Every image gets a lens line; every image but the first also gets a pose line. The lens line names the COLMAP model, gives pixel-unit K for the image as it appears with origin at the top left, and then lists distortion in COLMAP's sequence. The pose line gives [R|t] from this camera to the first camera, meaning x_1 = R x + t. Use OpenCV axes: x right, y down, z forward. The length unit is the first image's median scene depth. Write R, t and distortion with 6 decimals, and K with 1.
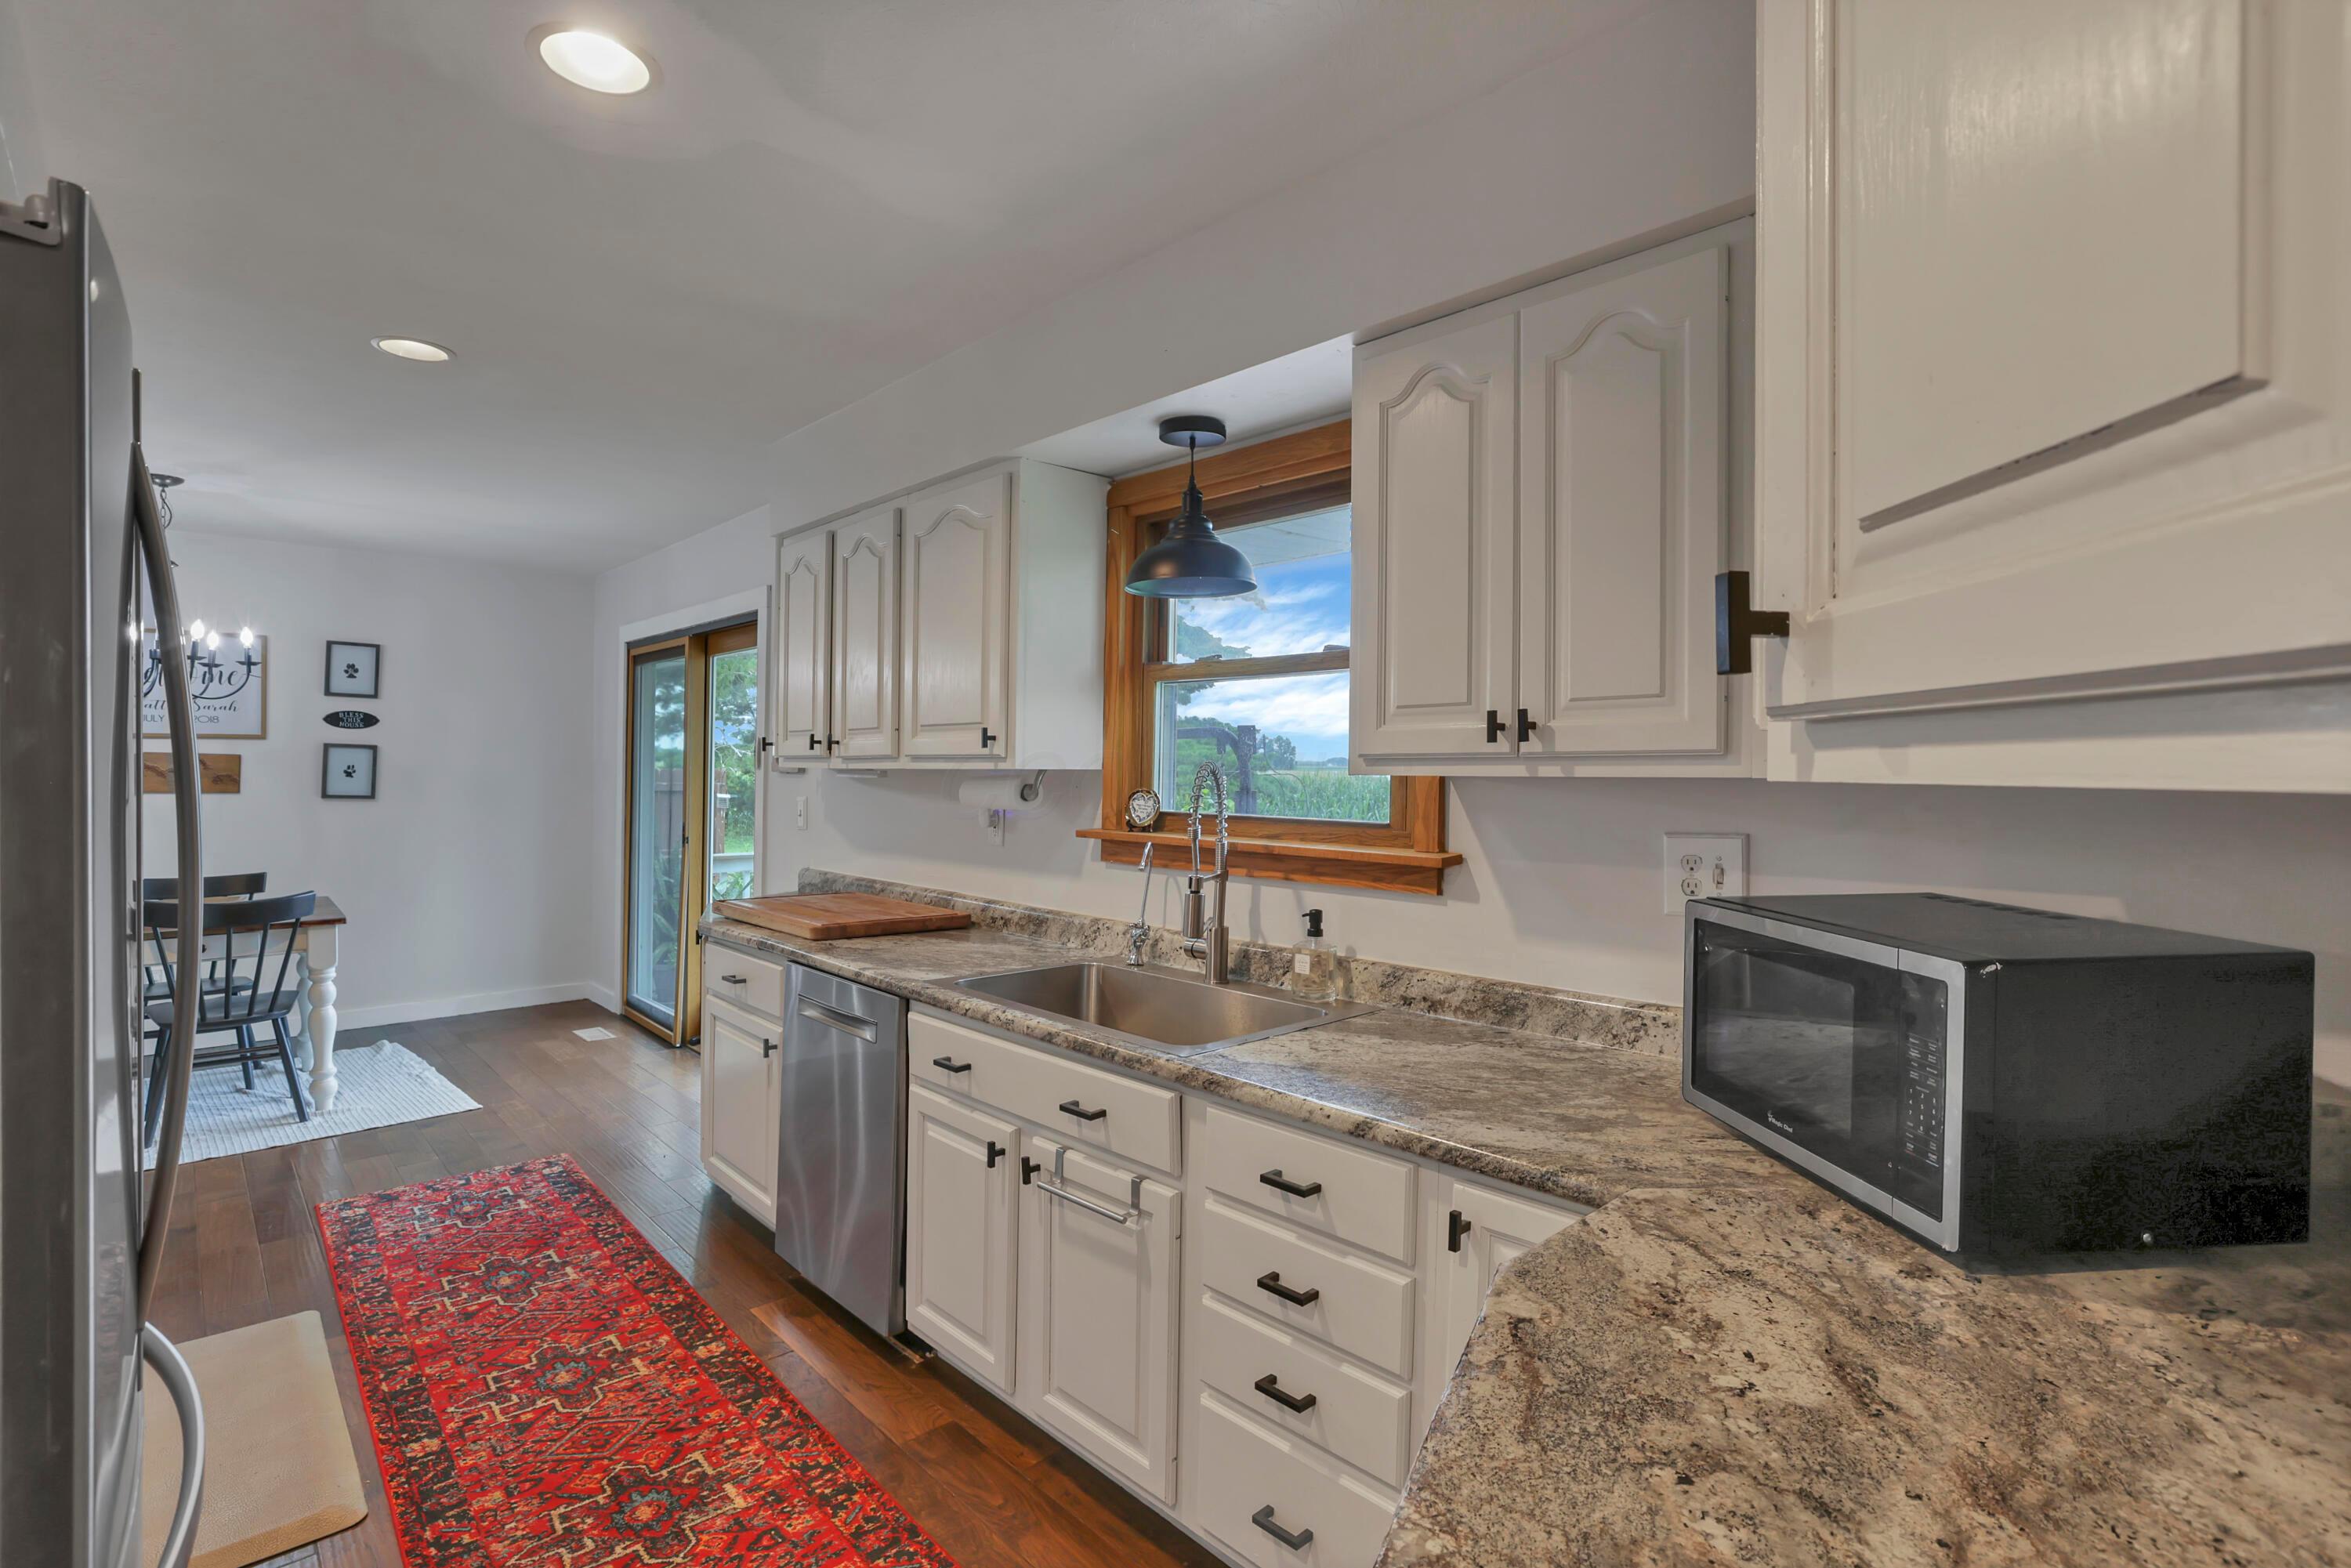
lens RADIAL K [[1118.5, 0, 1194.9], [0, 1118.5, 780.6], [0, 0, 1]] dist [-0.047743, 0.016621]
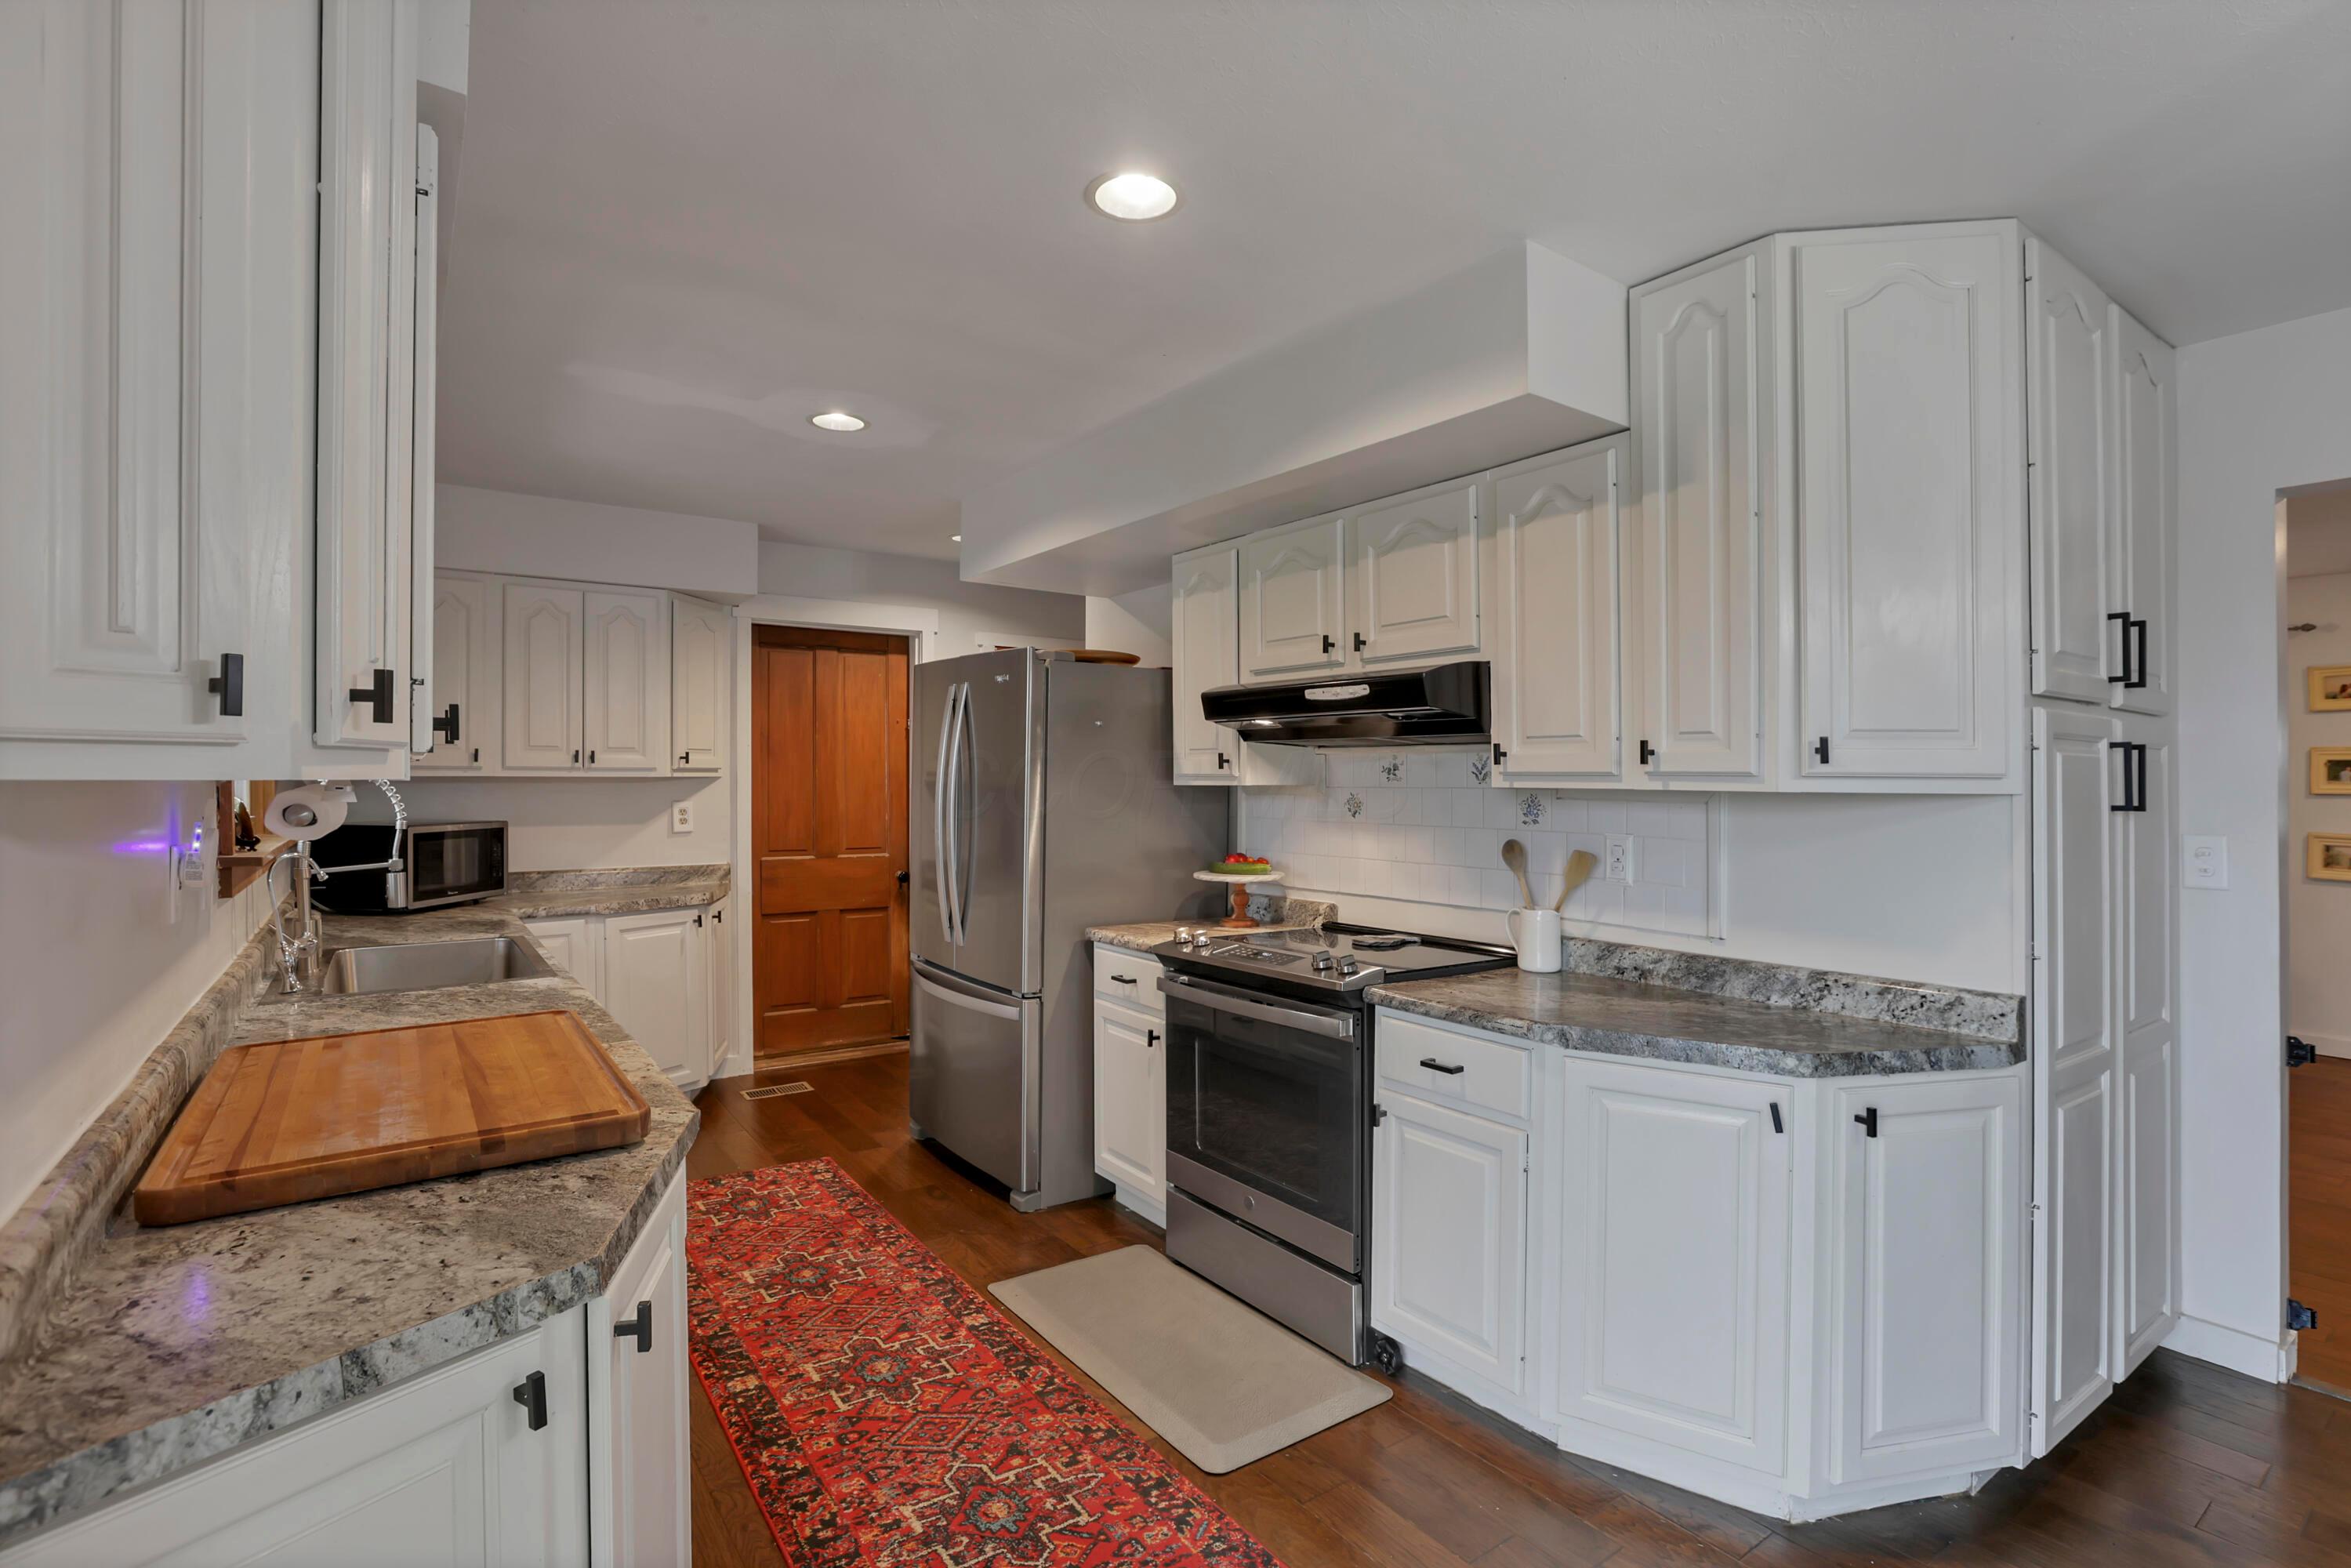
lens RADIAL K [[1118.6, 0, 1178.1], [0, 1118.6, 767.8], [0, 0, 1]] dist [-0.047743, 0.016621]
pose [[-0.990604, -0.007661, 0.136549, -0.837043], [-0.005487, 0.999852, 0.016297, -0.033064], [-0.136653, 0.015395, -0.990499, 1.673543]]
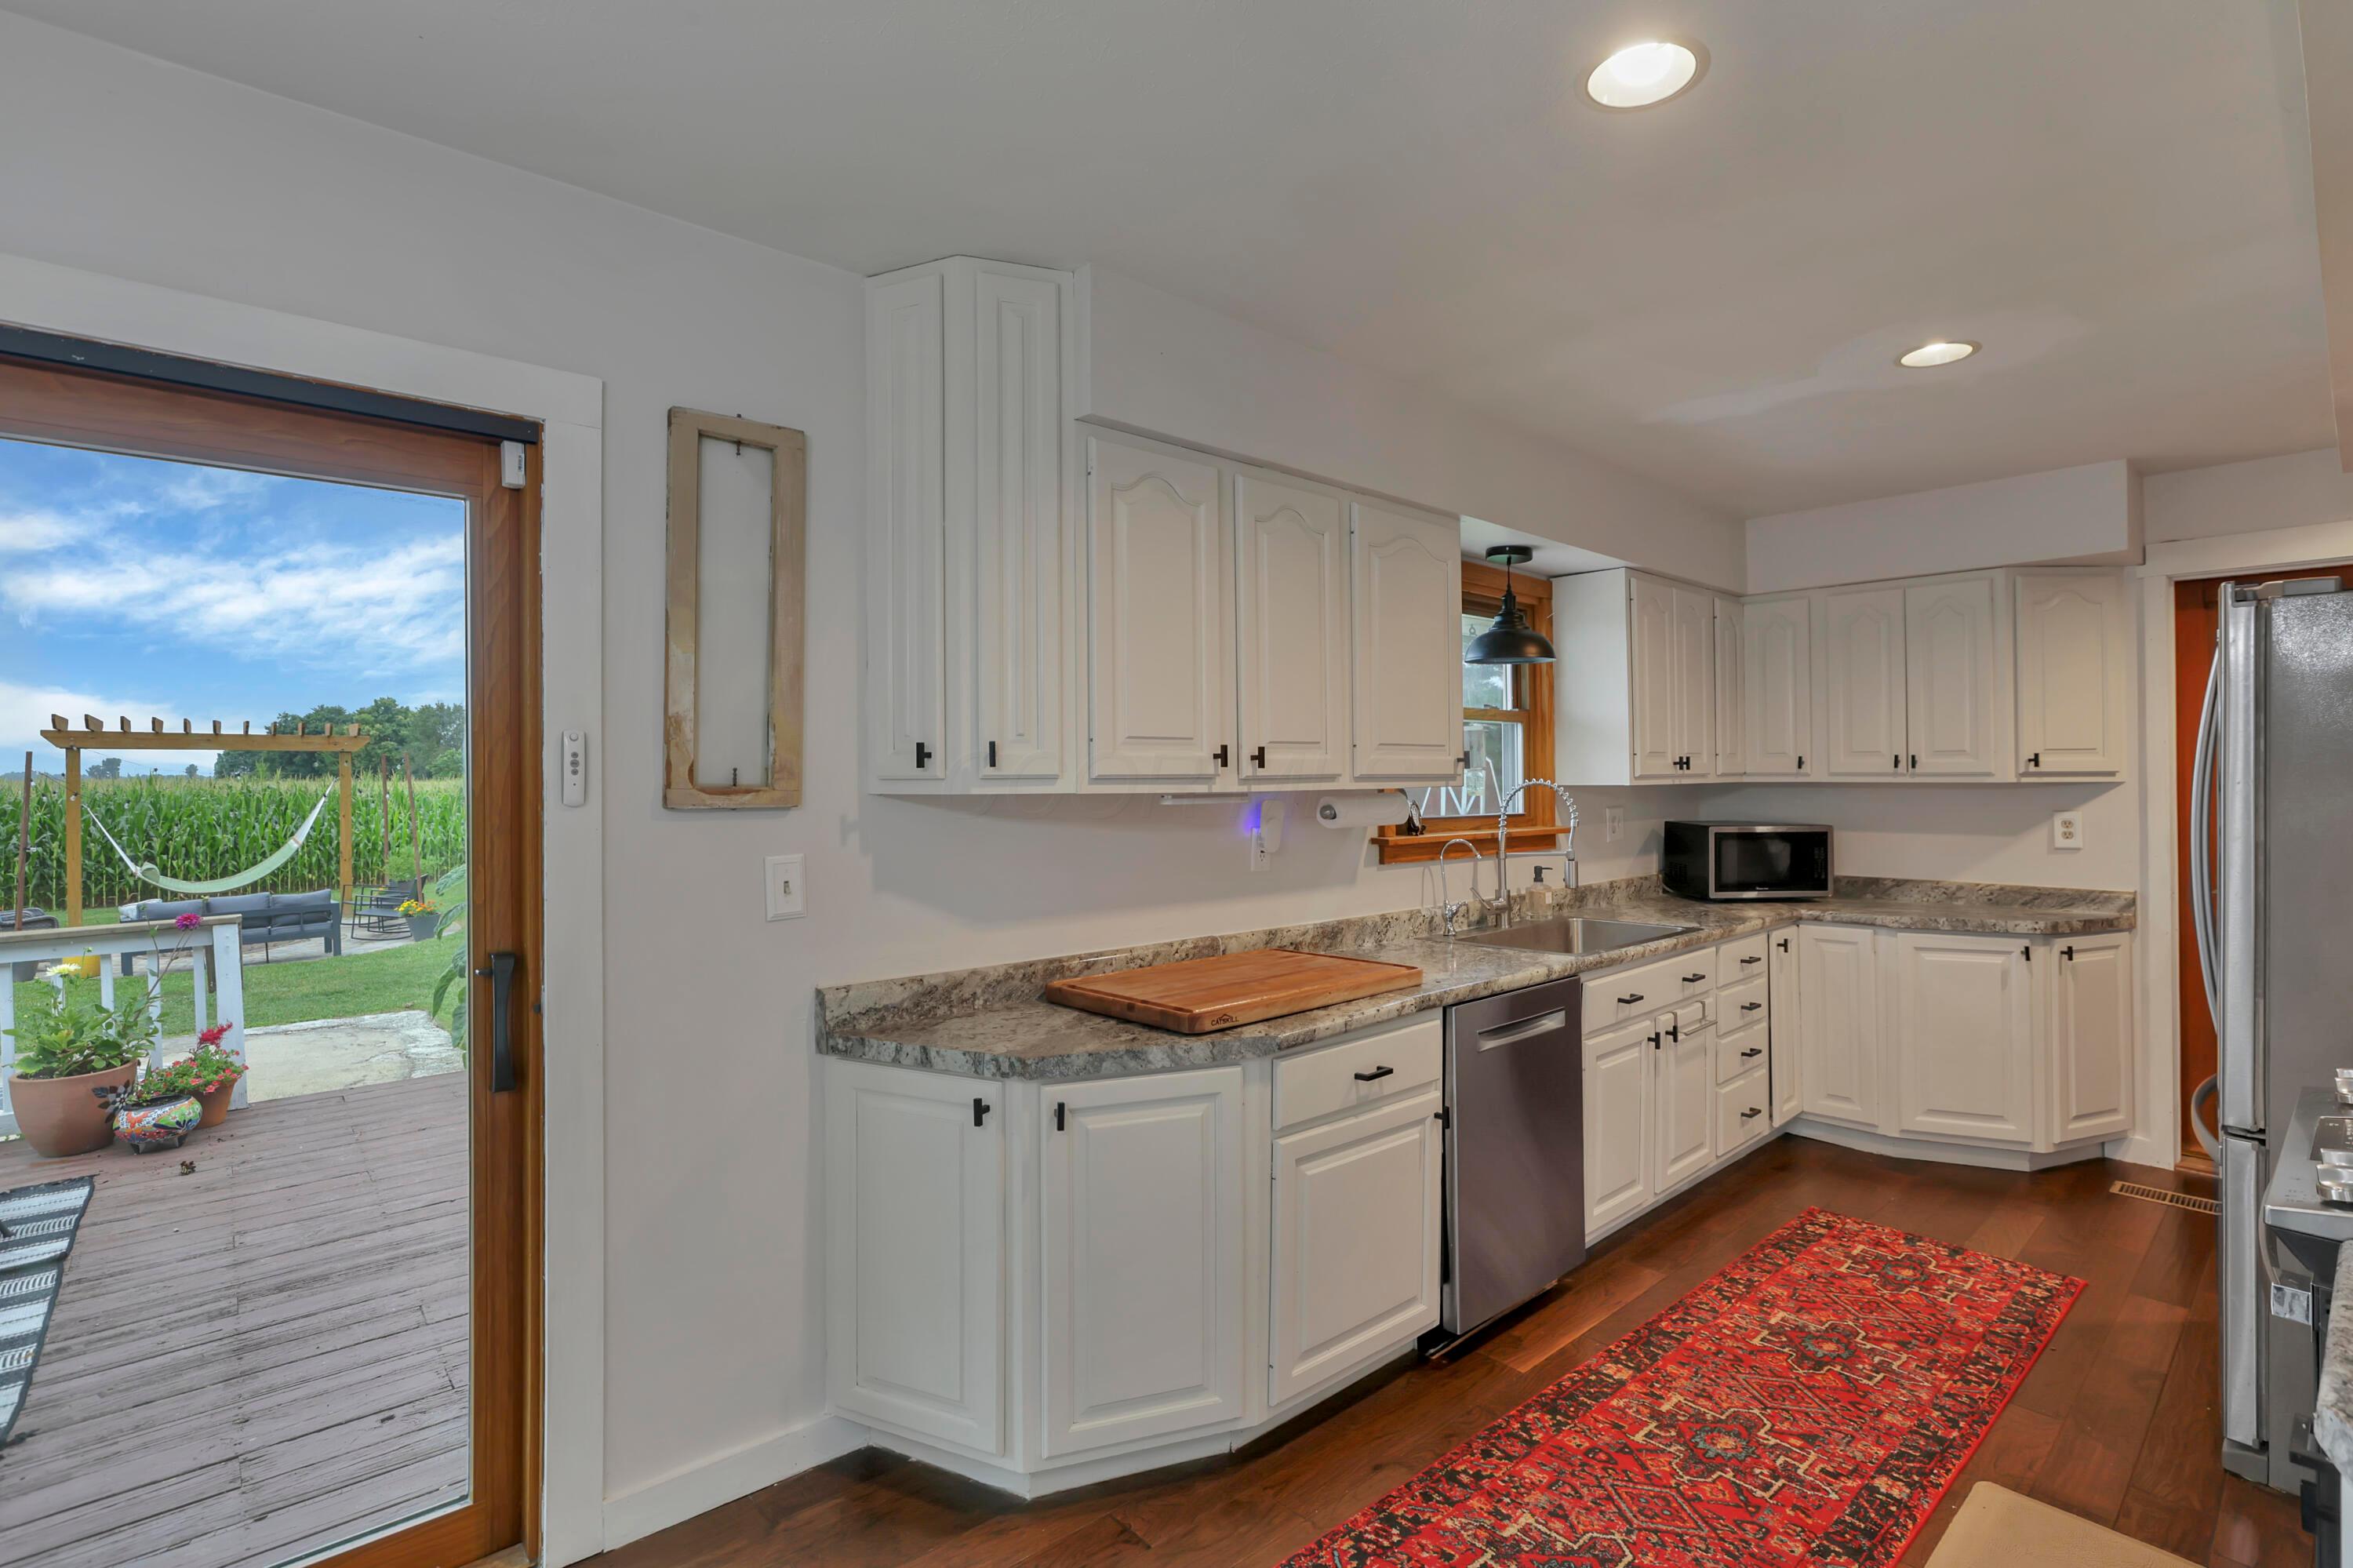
lens RADIAL K [[1119.5, 0, 1176.7], [0, 1119.5, 765.5], [0, 0, 1]] dist [-0.047743, 0.016621]
pose [[0.030441, 0.006192, 0.999517, -1.280717], [0.023627, 0.999697, -0.006912, -0.025996], [-0.999257, 0.023826, 0.030285, 1.198154]]
